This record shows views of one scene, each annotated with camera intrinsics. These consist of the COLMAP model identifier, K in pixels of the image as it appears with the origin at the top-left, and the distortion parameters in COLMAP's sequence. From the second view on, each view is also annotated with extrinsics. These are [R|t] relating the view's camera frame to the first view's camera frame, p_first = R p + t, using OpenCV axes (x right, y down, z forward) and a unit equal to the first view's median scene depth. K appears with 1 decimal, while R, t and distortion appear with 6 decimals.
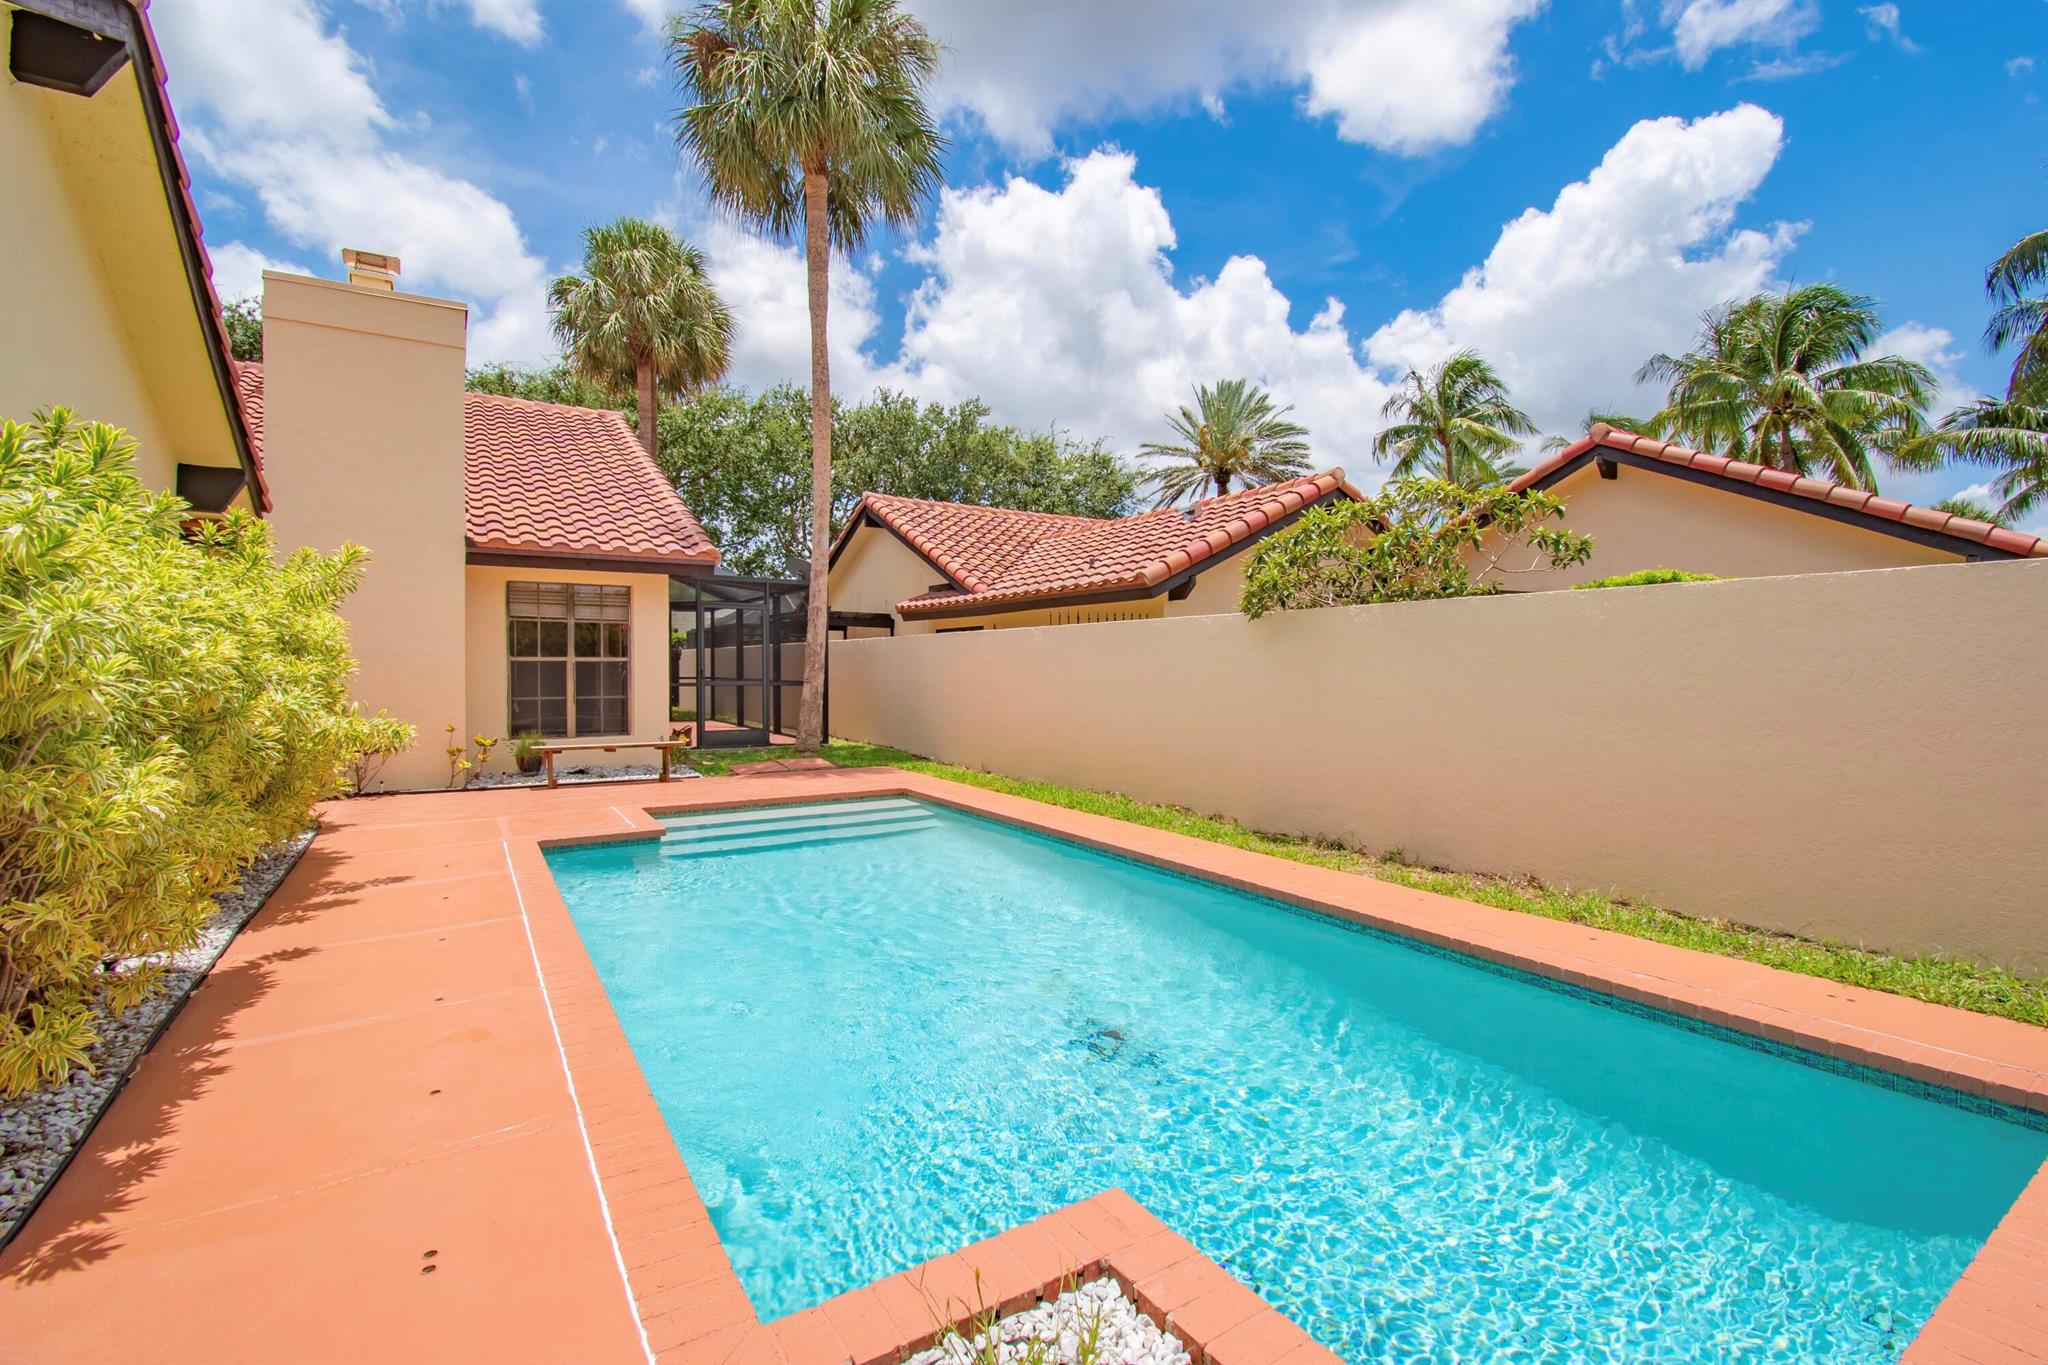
lens RADIAL K [[896.6, 0, 1033.3], [0, 896.6, 693.0], [0, 0, 1]] dist [0.000163, -0.016976]
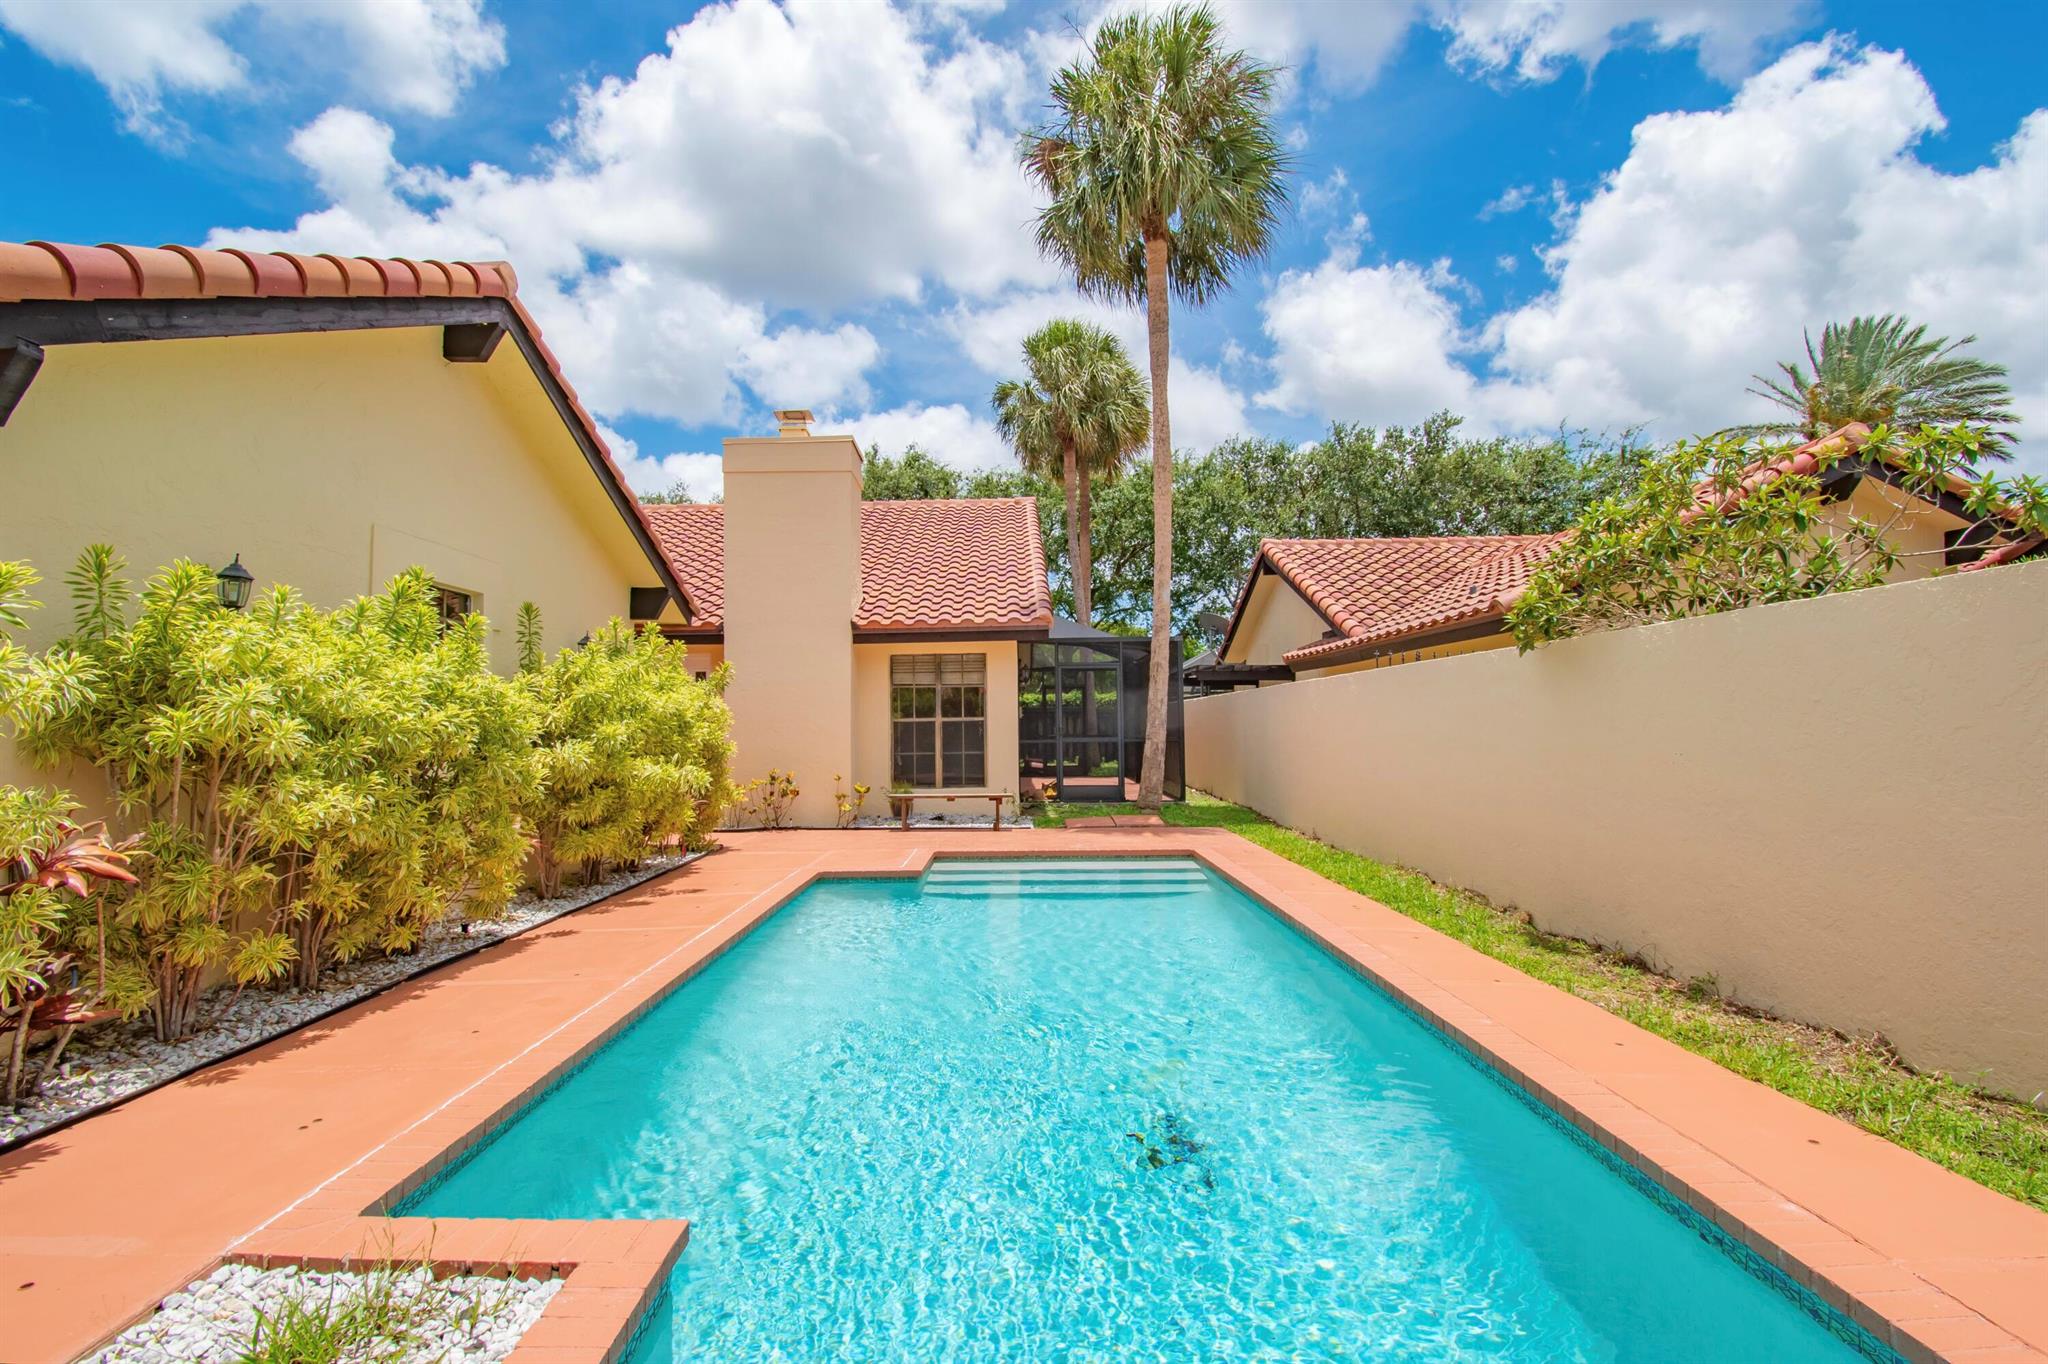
lens RADIAL K [[920.5, 0, 979.6], [0, 920.5, 691.5], [0, 0, 1]] dist [0.021776, -0.026780]
pose [[0.824730, -0.034851, -0.564452, 0.191520], [-0.002218, 0.997892, -0.064855, 0.002683], [0.565522, 0.054740, 0.822915, 0.053934]]
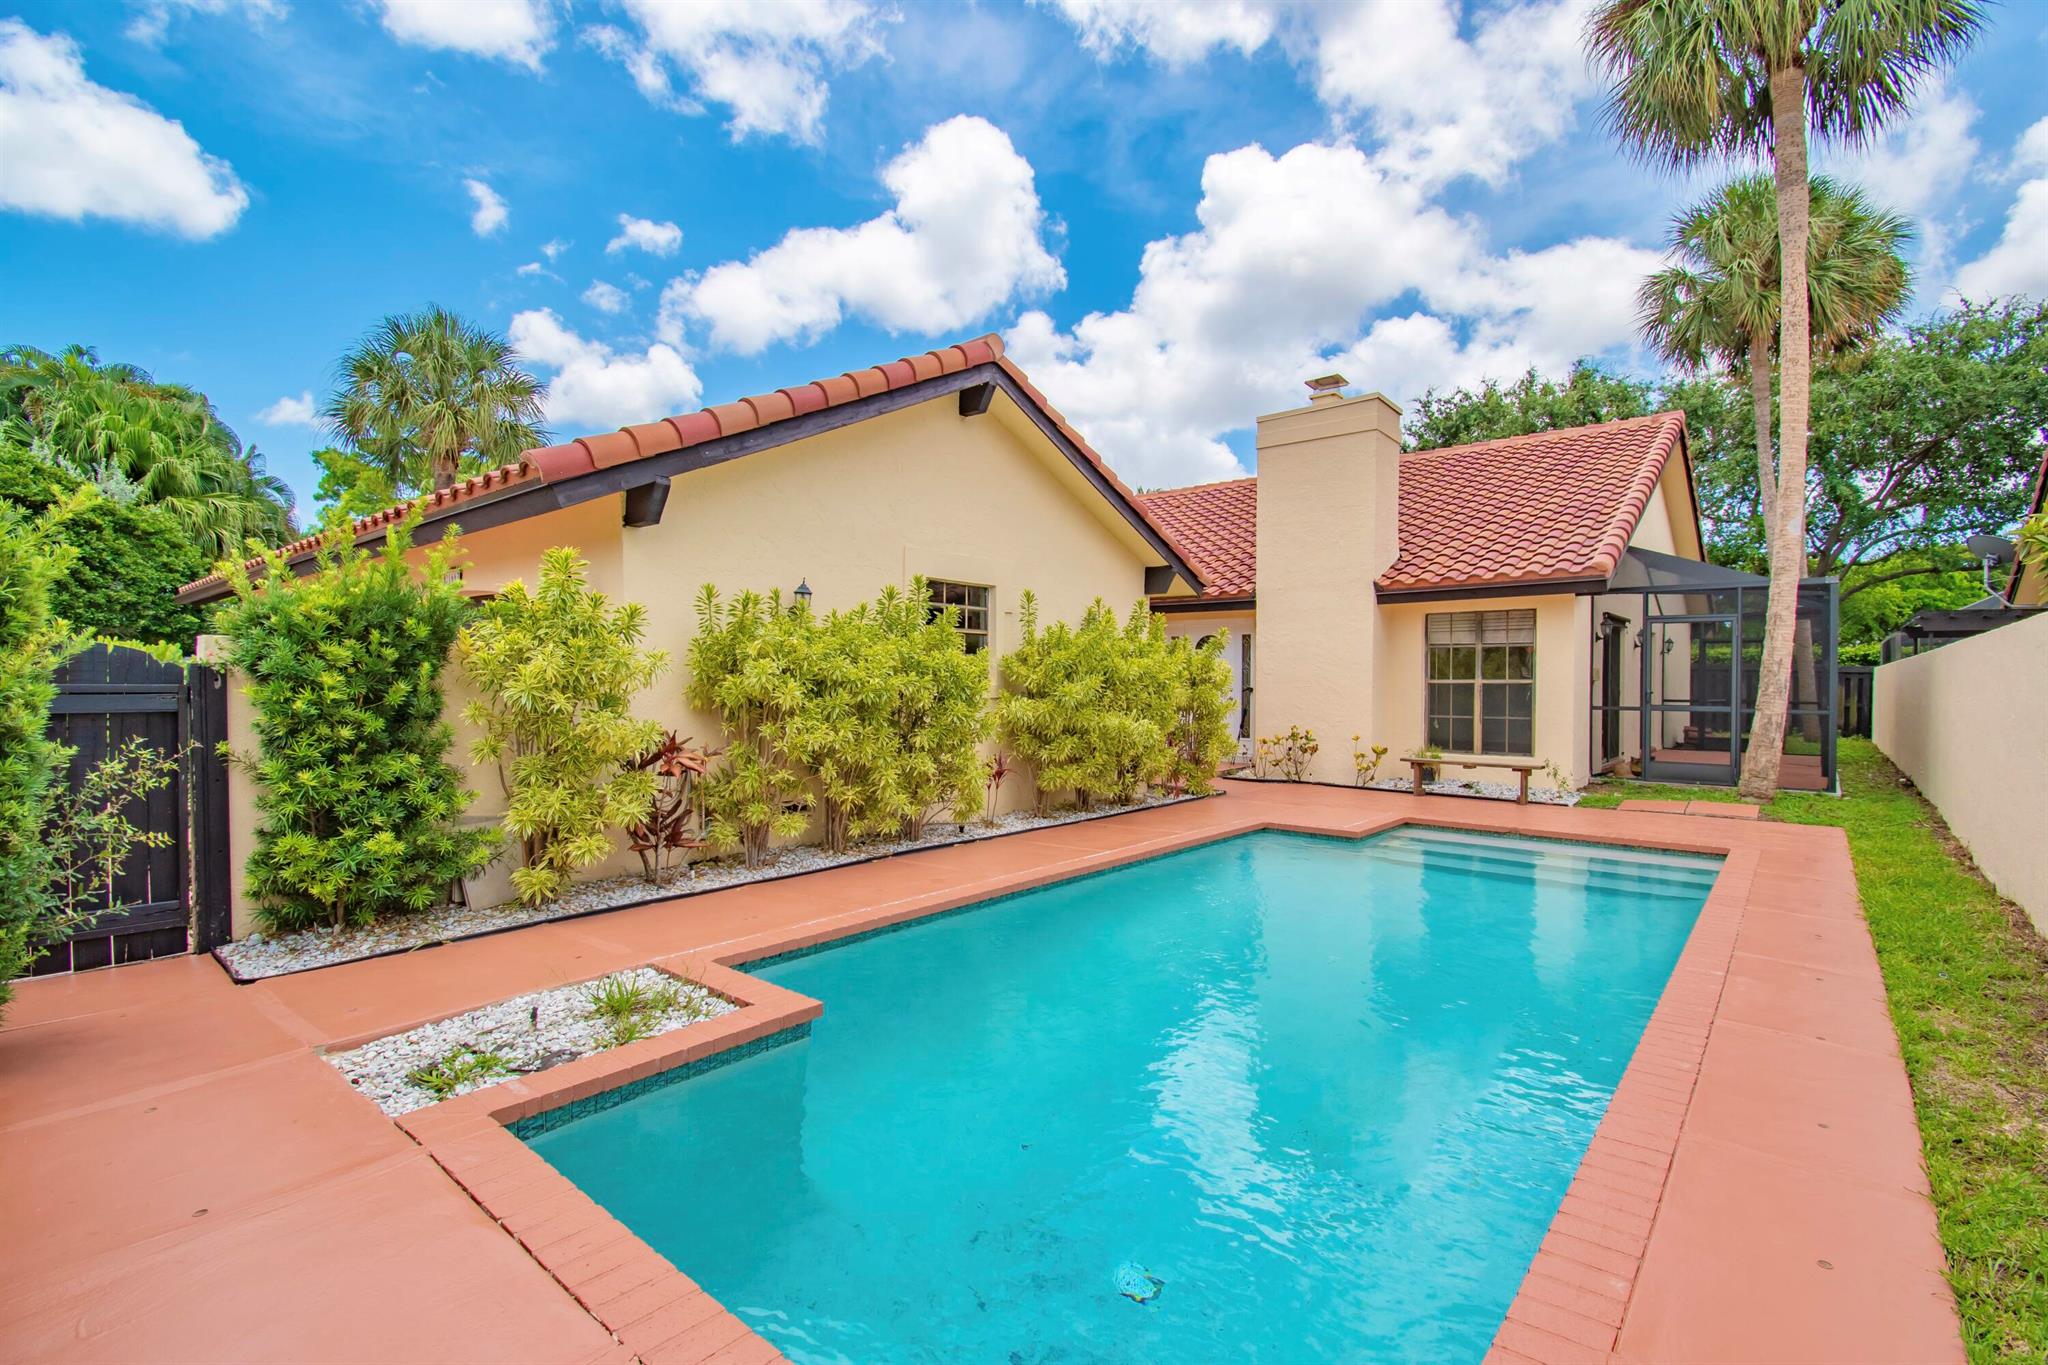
lens RADIAL K [[910.4, 0, 1053.7], [0, 910.4, 688.0], [0, 0, 1]] dist [0.053091, -0.032392]
pose [[0.309680, 0.005566, -0.950824, 0.366401], [-0.032180, 0.999471, -0.004630, -0.008305], [0.950296, 0.032031, 0.309696, 0.170664]]
